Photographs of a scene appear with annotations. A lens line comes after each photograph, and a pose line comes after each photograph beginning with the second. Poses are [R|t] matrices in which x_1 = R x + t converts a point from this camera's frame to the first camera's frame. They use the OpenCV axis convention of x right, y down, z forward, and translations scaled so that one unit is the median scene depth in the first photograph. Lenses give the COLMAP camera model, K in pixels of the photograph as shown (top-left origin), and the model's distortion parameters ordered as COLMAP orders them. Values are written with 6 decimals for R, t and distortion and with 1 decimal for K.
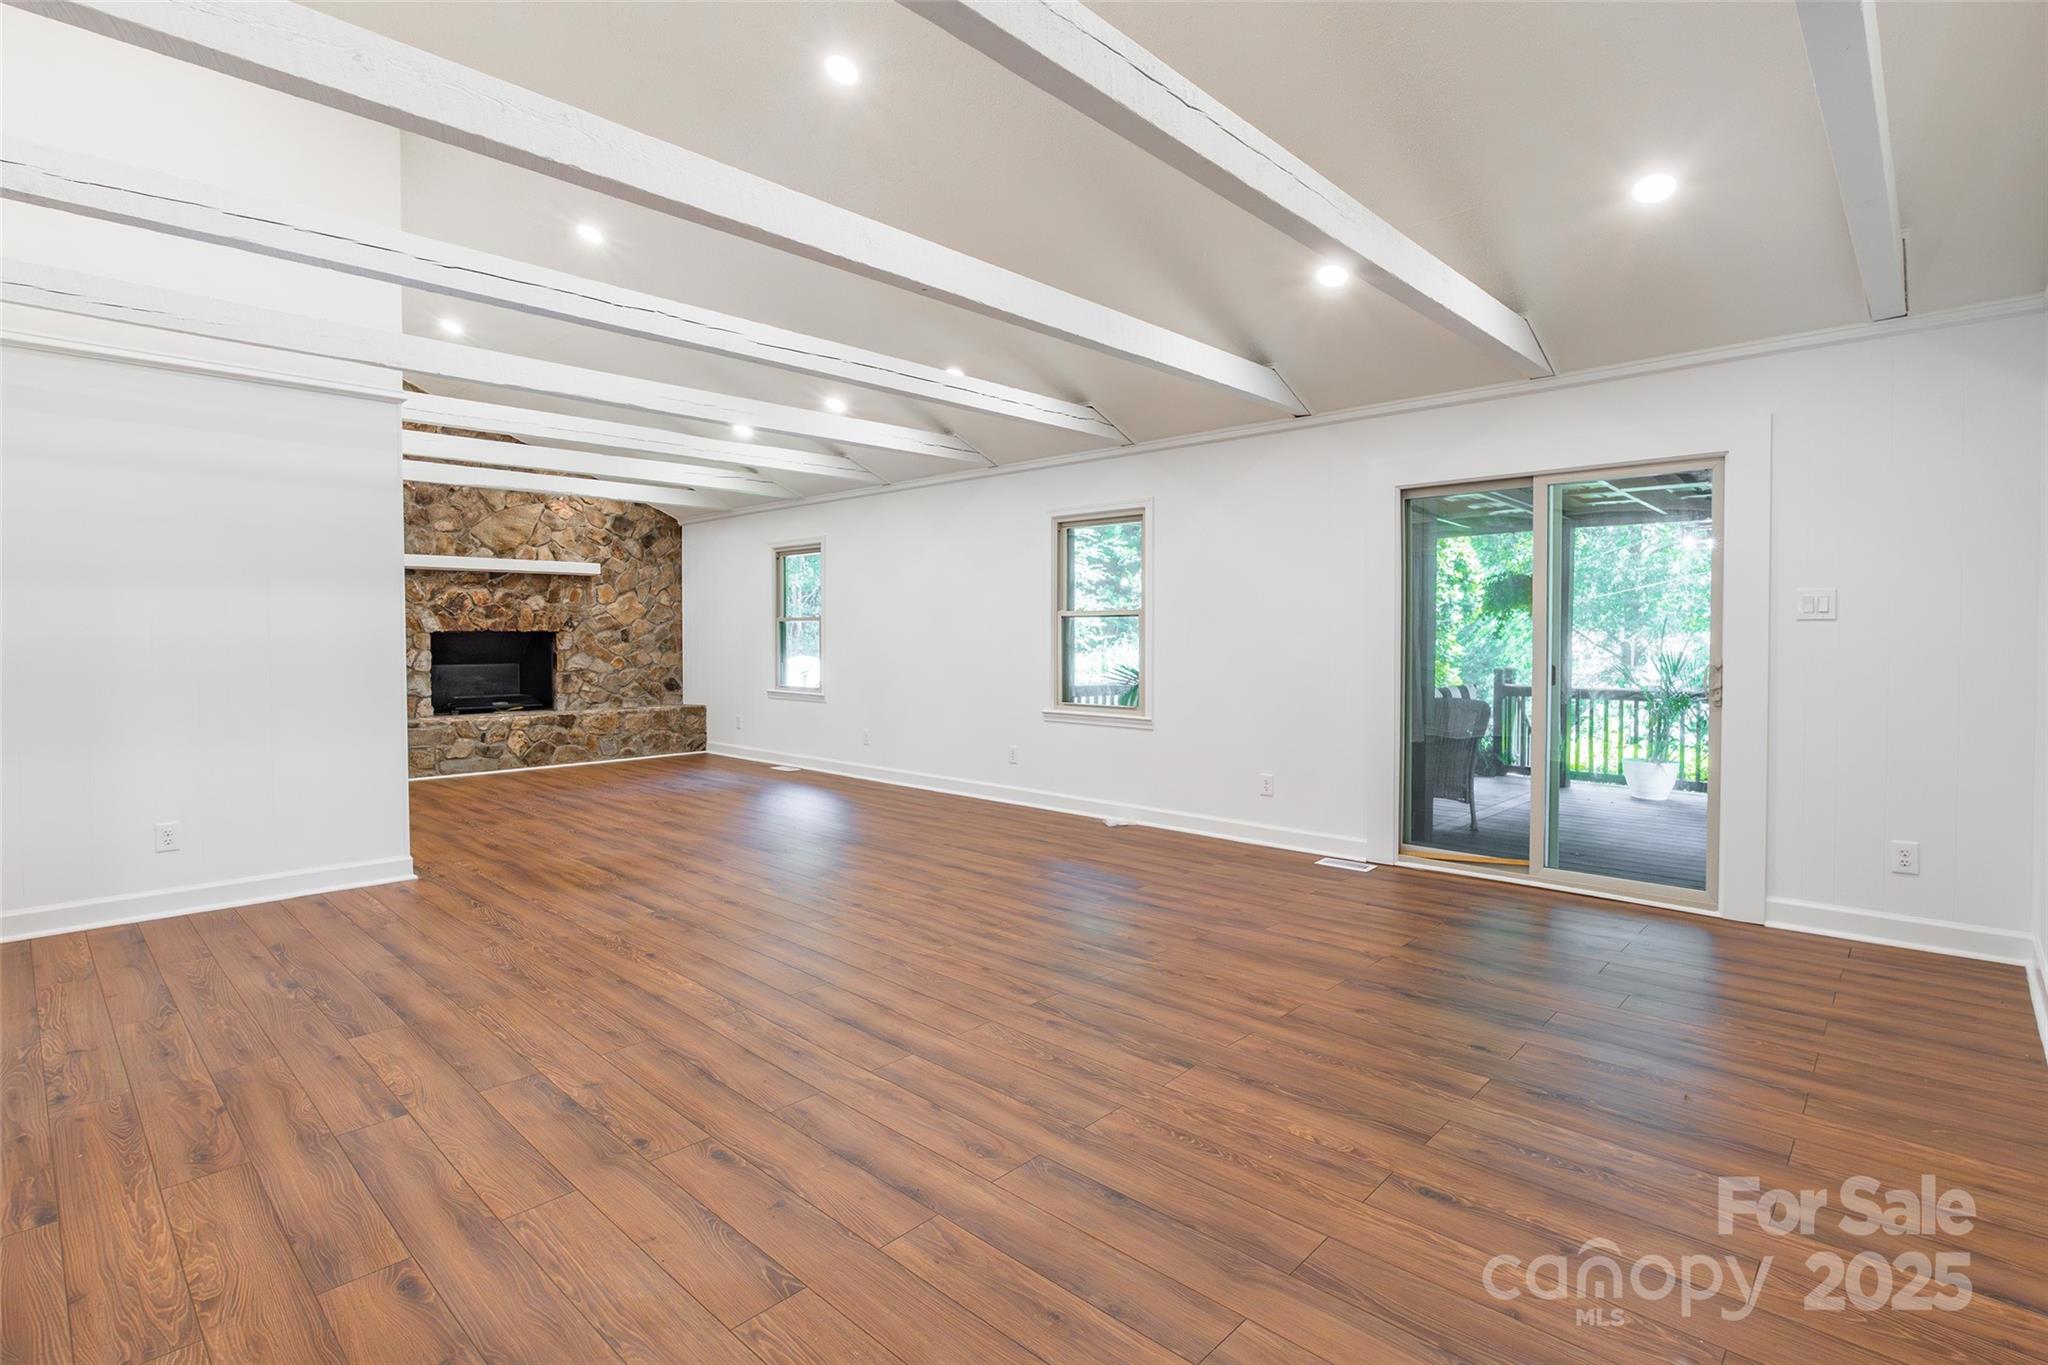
lens RADIAL K [[963.3, 0, 1007.1], [0, 963.3, 637.4], [0, 0, 1]] dist [-0.005014, -0.000734]
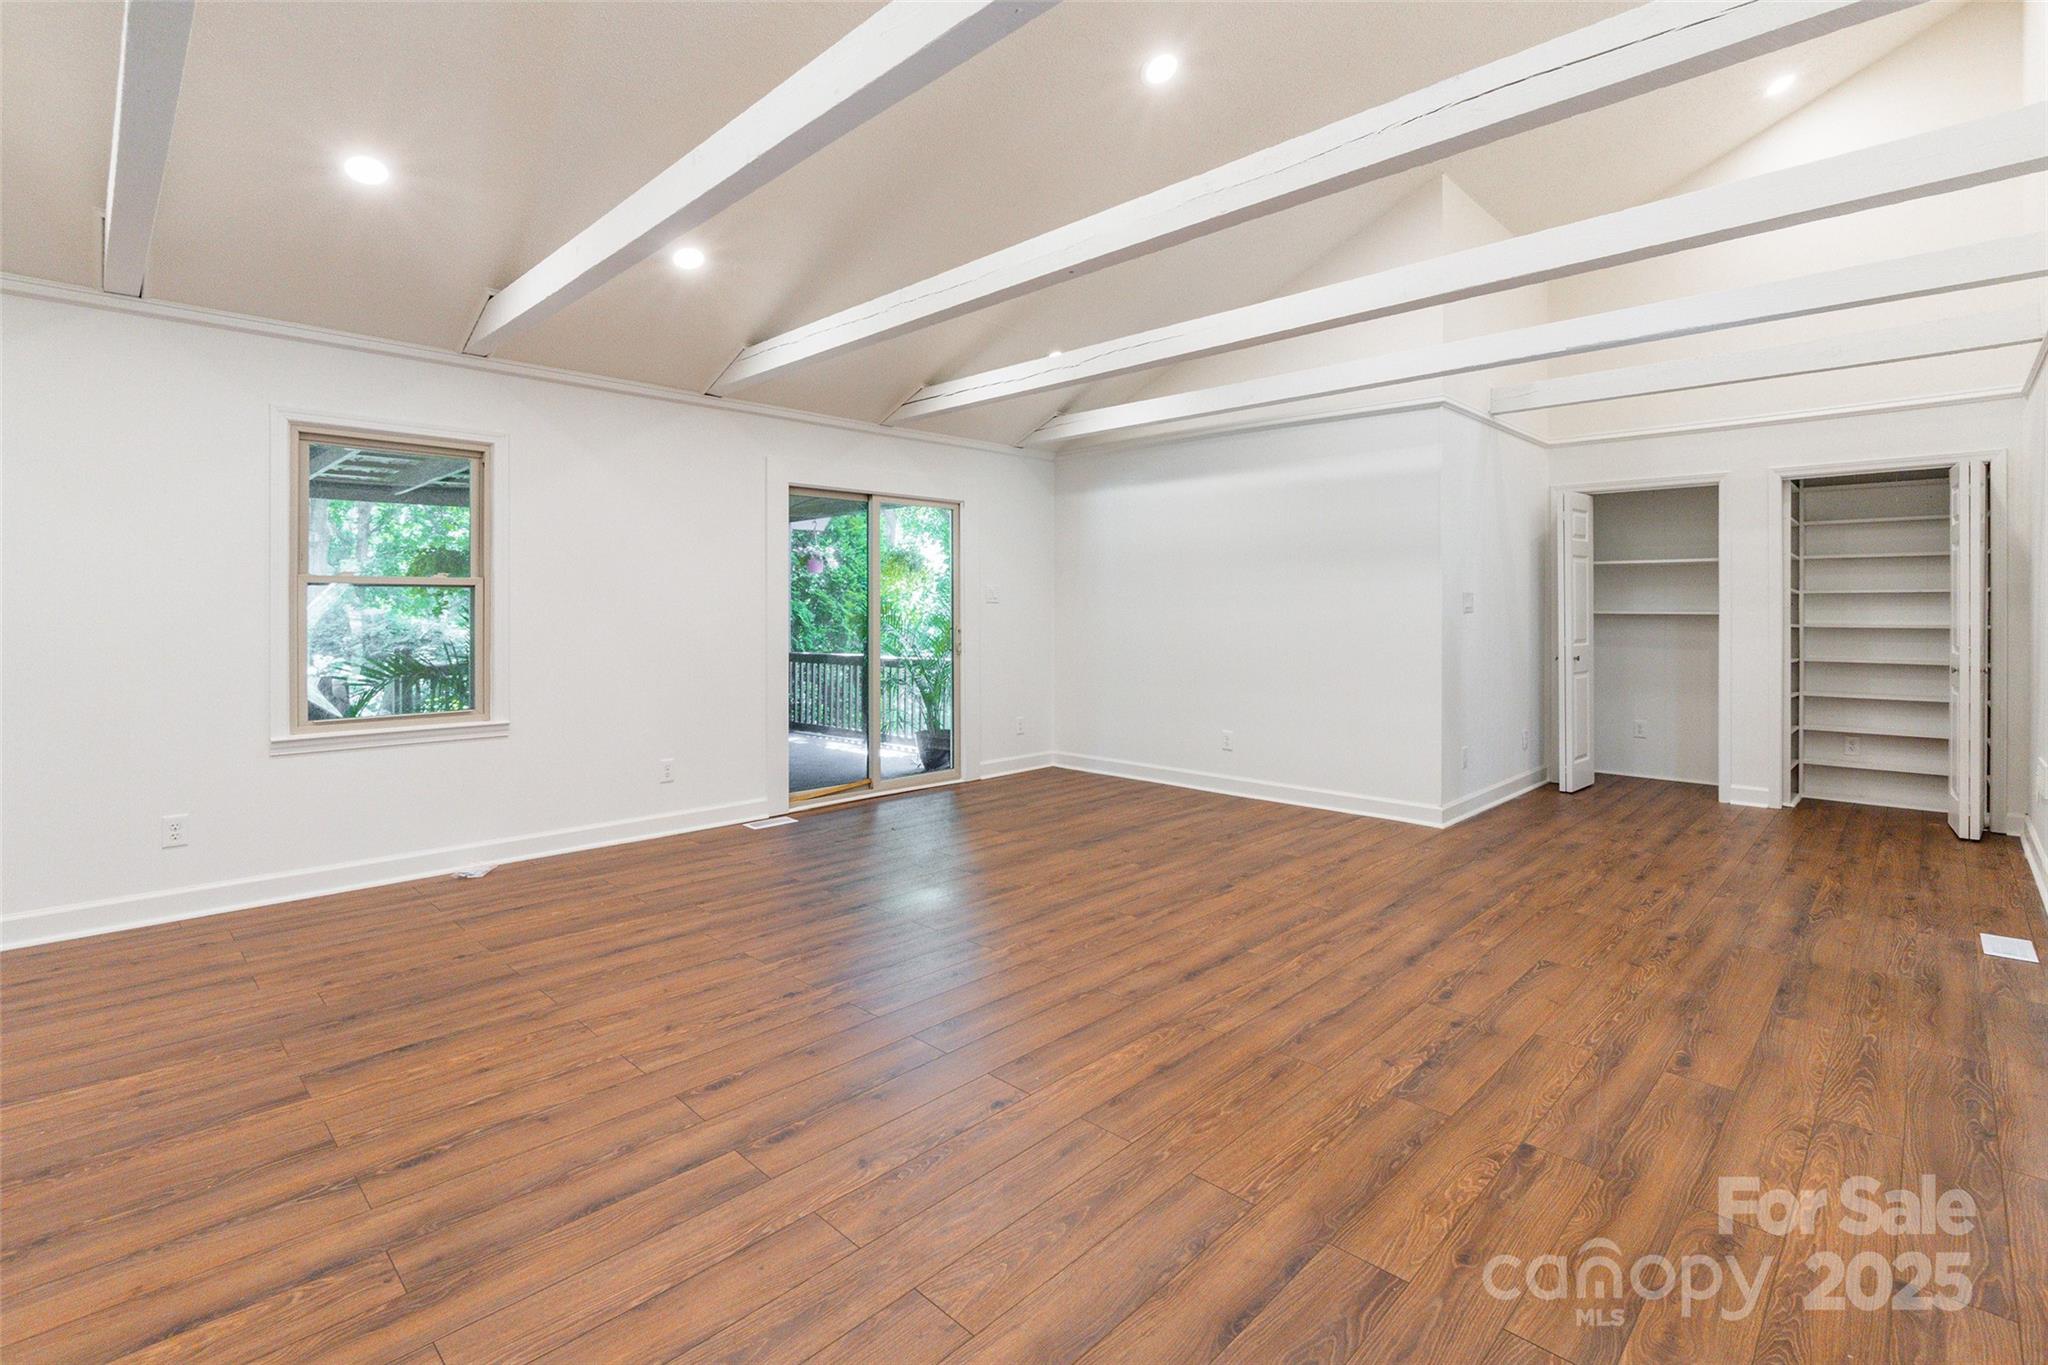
lens RADIAL K [[963.3, 0, 1007.1], [0, 963.3, 637.4], [0, 0, 1]] dist [-0.005014, -0.000734]
pose [[0.011236, -0.026925, 0.999574, -1.393927], [0.001493, 0.999637, 0.026909, -0.008240], [-0.999936, 0.001190, 0.011272, 1.349599]]
